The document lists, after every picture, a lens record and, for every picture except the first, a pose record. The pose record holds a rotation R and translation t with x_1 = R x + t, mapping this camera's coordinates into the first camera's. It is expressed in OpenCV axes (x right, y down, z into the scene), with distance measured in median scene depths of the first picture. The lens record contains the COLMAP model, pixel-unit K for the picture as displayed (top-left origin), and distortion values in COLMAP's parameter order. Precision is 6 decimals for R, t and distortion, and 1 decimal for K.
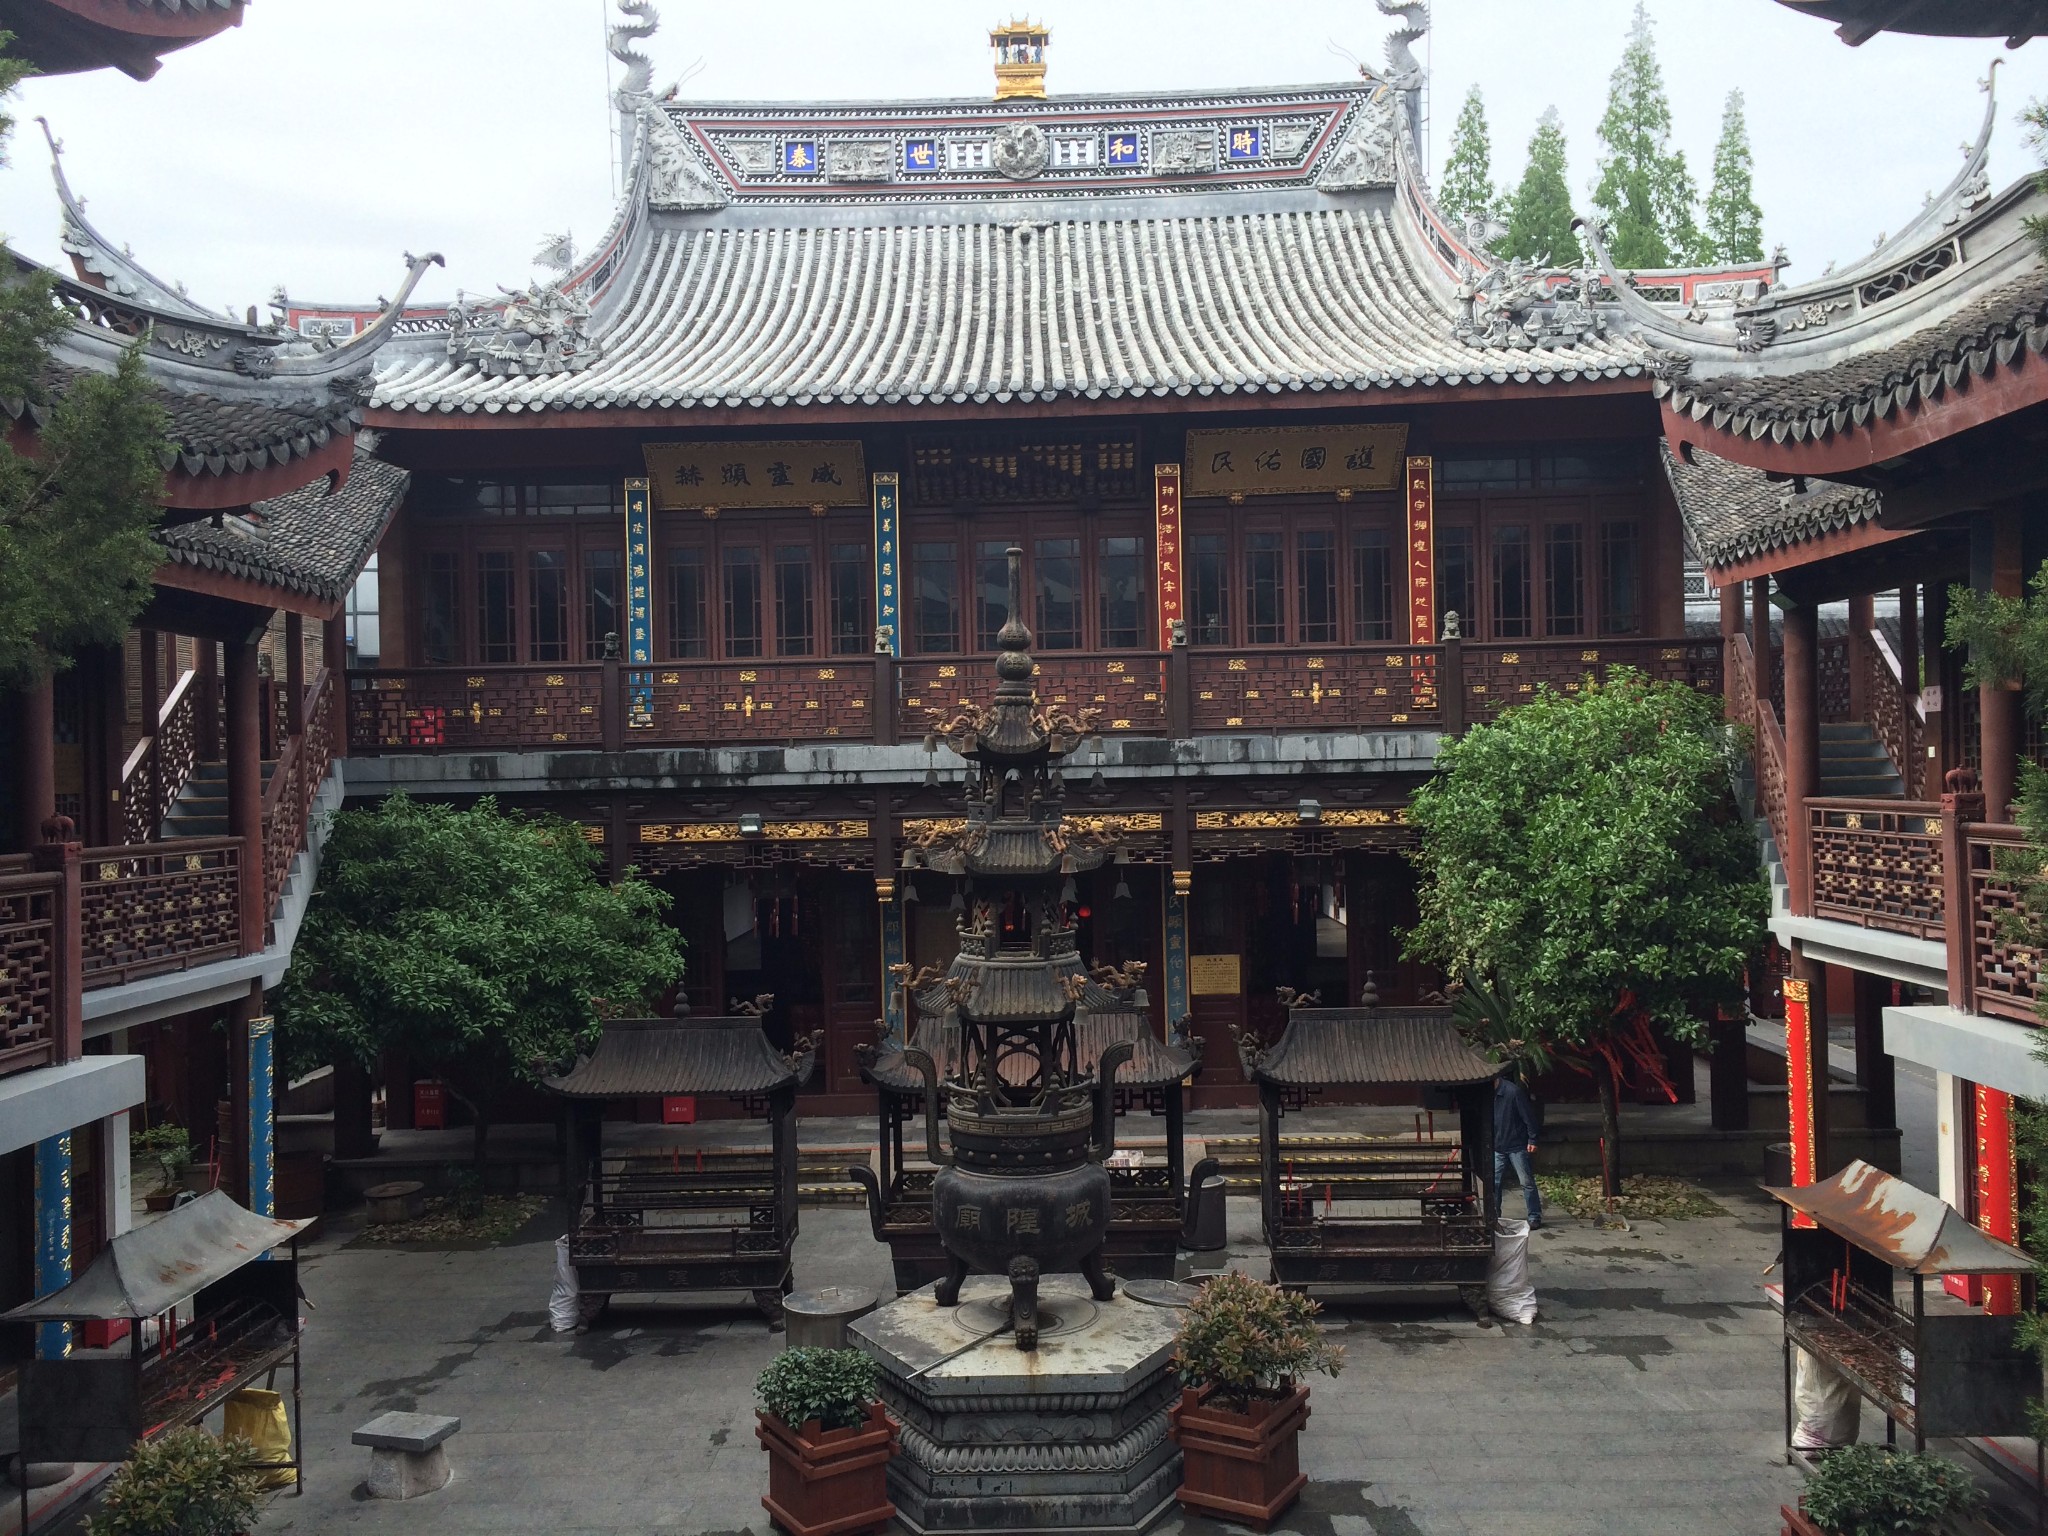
lens RADIAL K [[1725.3, 0, 990.7], [0, 1725.3, 768.7], [0, 0, 1]] dist [0.071798, -0.082420]
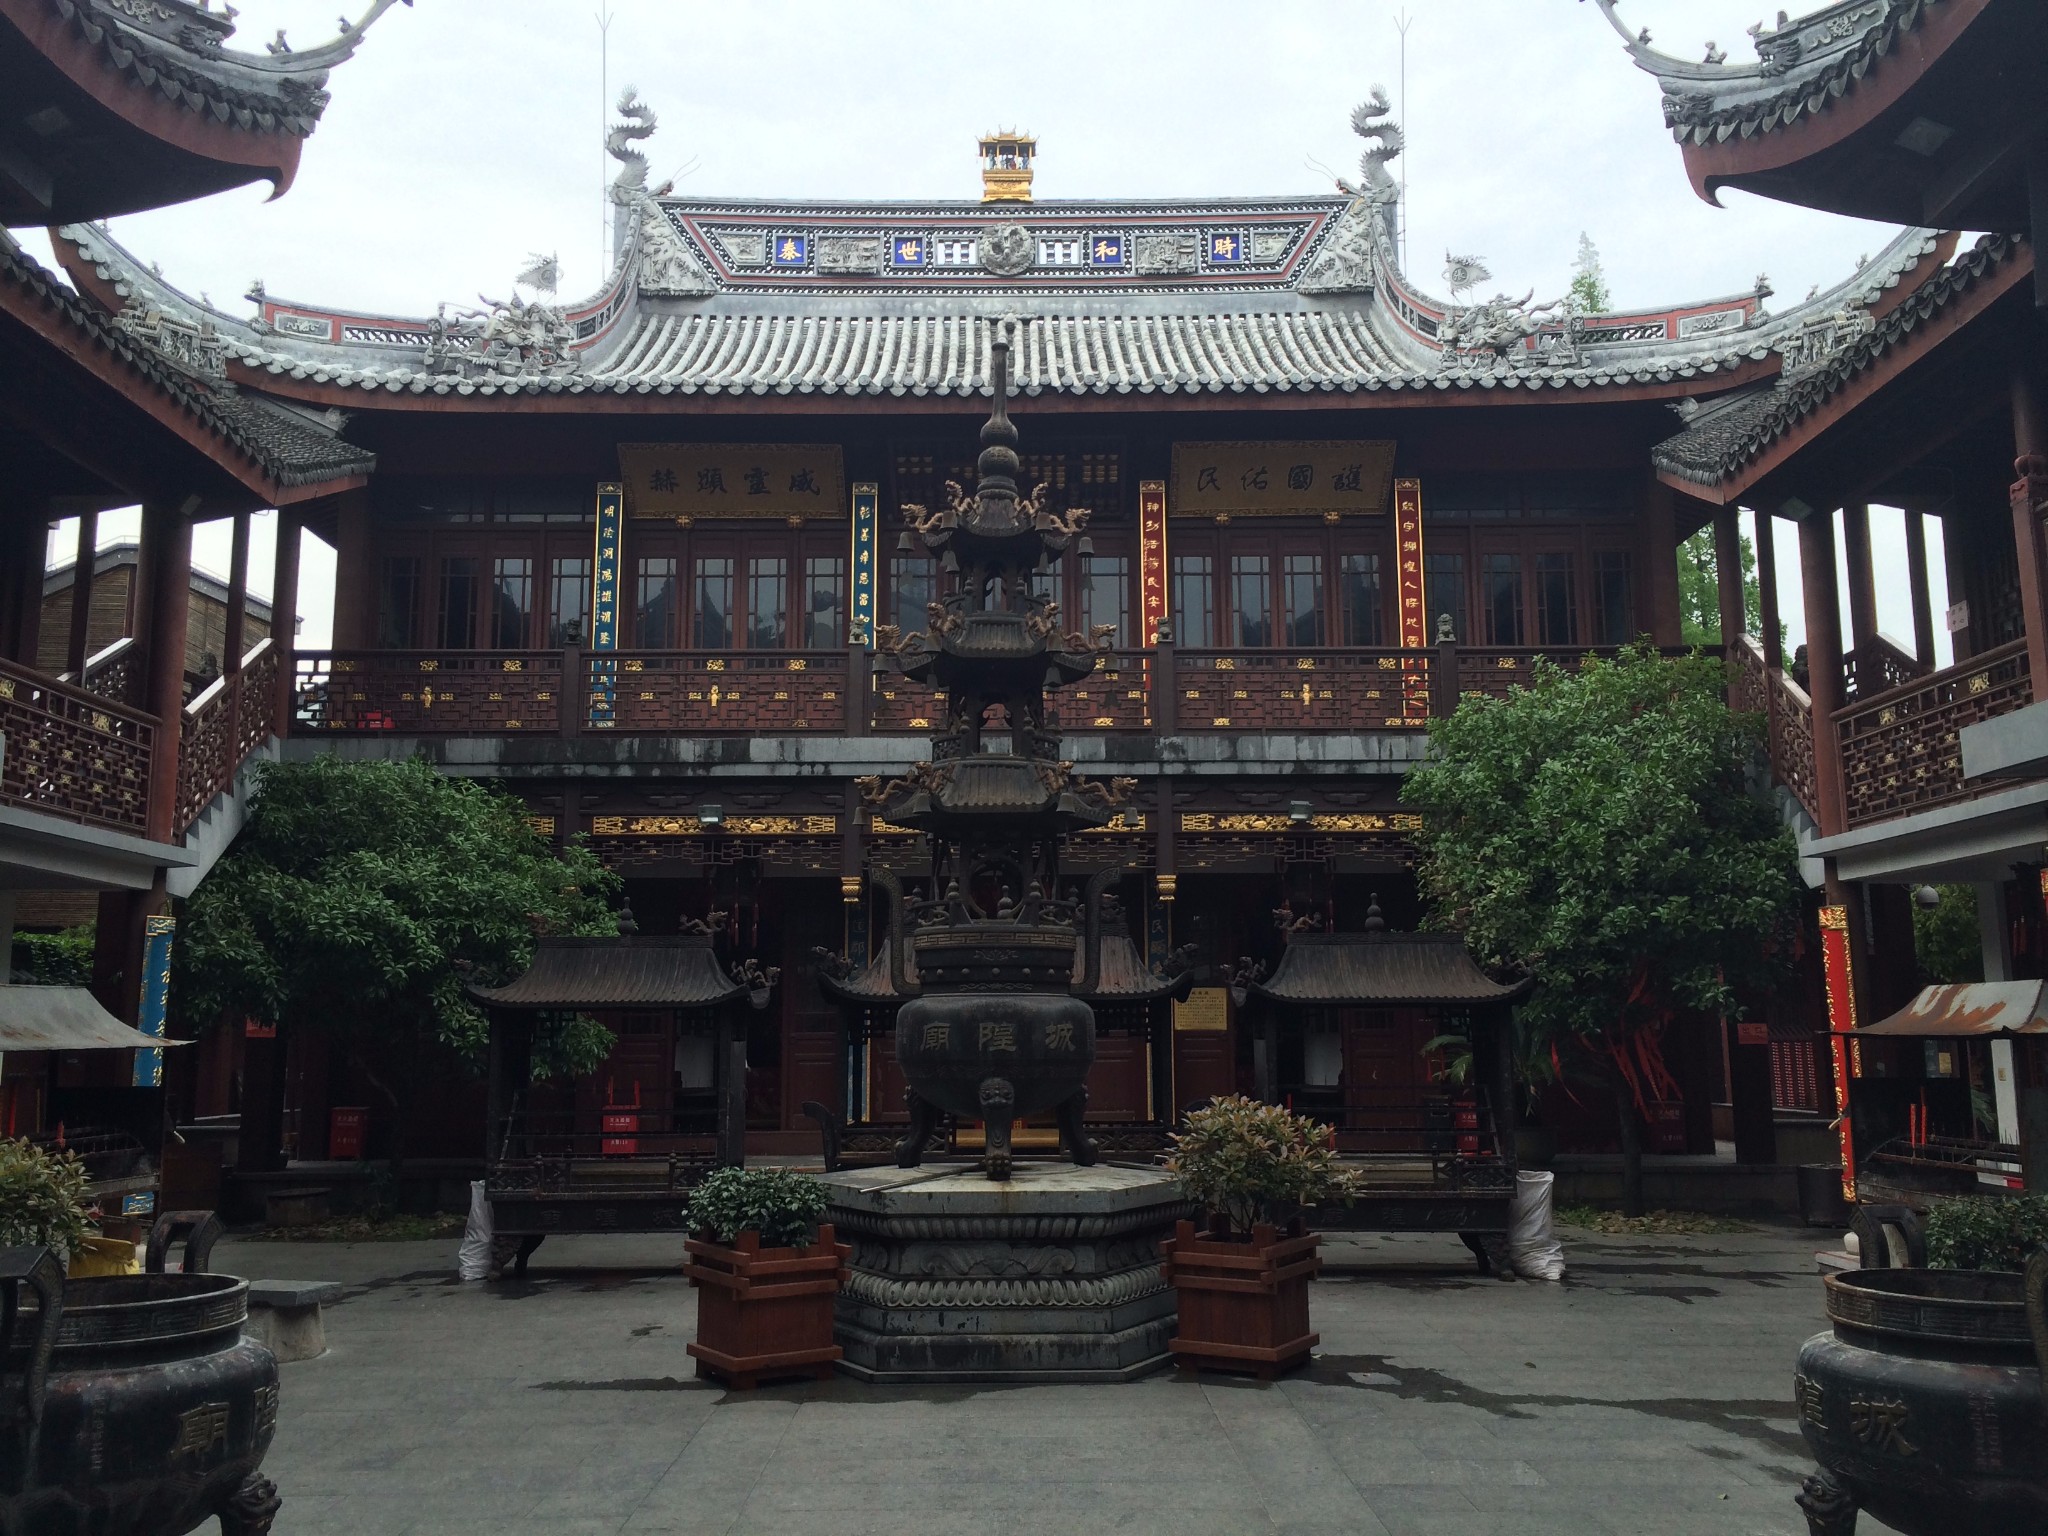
lens RADIAL K [[1725.3, 0, 990.7], [0, 1725.3, 768.7], [0, 0, 1]] dist [0.071798, -0.082420]
pose [[0.999666, 0.021614, 0.014136, -0.000037], [-0.019168, 0.987767, -0.154752, 0.148680], [-0.017308, 0.154429, 0.987852, 0.059785]]
